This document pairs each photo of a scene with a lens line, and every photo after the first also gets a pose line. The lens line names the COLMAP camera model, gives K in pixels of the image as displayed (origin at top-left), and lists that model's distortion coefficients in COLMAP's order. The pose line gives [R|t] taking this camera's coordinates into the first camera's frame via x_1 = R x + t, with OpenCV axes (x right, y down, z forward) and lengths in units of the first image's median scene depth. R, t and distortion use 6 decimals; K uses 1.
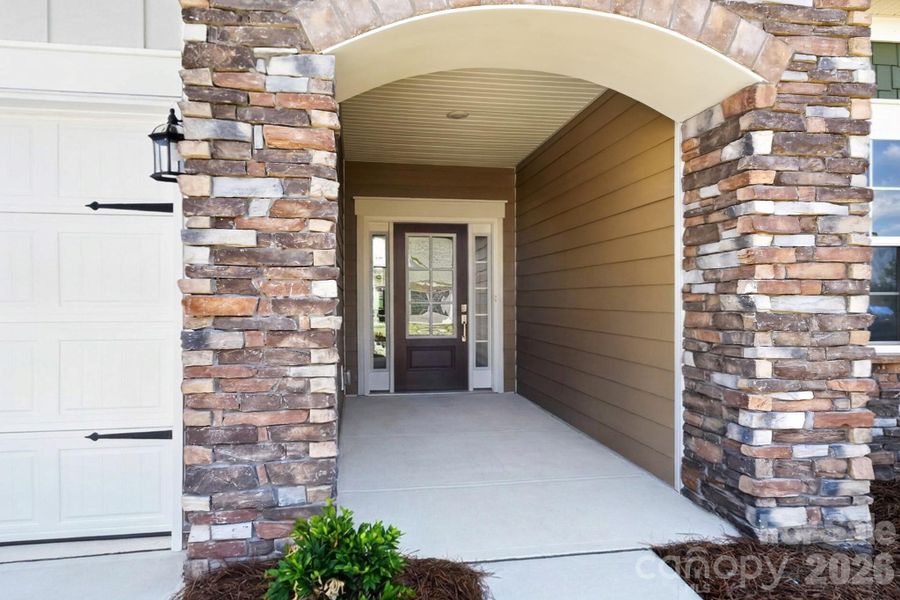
lens RADIAL K [[600.3, 0, 447.9], [0, 600.3, 301.6], [0, 0, 1]] dist [0.011701, 0.002334]
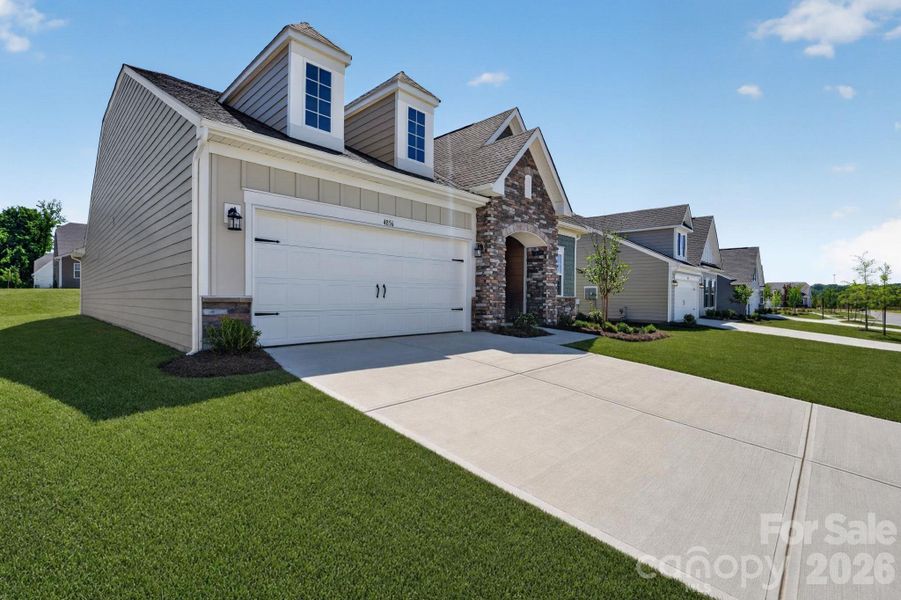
lens RADIAL K [[397.9, 0, 450.5], [0, 397.9, 300.0], [0, 0, 1]] dist [-0.000329, 0.000002]
pose [[0.787894, 0.000388, 0.615811, -2.543069], [-0.006690, 0.999946, 0.007930, 0.128644], [-0.615774, -0.010368, 0.787854, -1.432306]]
